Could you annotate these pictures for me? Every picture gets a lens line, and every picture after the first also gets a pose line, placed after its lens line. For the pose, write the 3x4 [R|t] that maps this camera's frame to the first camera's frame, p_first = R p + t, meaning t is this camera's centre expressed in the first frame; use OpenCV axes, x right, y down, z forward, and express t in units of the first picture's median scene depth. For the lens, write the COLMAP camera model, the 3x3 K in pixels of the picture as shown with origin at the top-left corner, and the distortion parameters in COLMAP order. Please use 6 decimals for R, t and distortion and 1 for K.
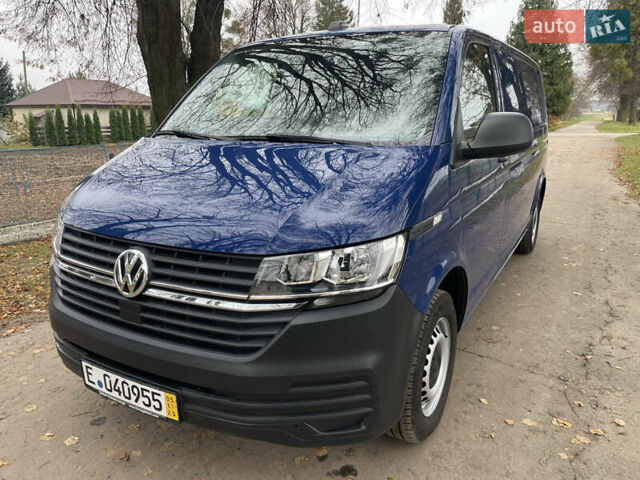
lens RADIAL K [[484.3, 0, 315.7], [0, 484.3, 238.0], [0, 0, 1]] dist [0.057351, -0.083756]
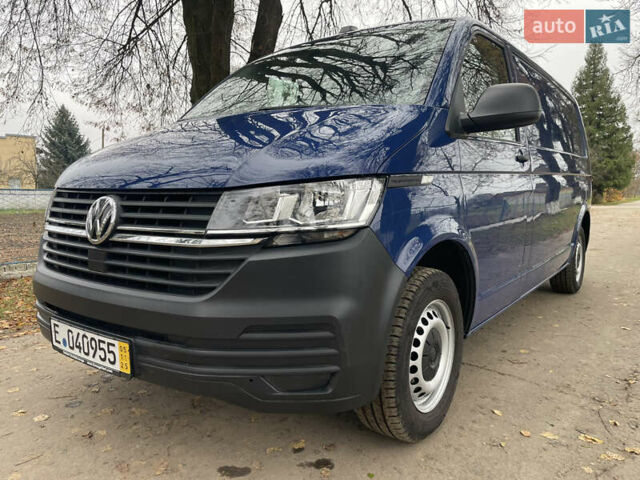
lens RADIAL K [[484.3, 0, 308.9], [0, 484.3, 234.5], [0, 0, 1]] dist [0.057351, -0.083756]
pose [[0.992743, 0.020487, -0.118494, 0.128801], [-0.038534, 0.987616, -0.152087, 0.198044], [0.113910, 0.155550, 0.981238, 0.077264]]
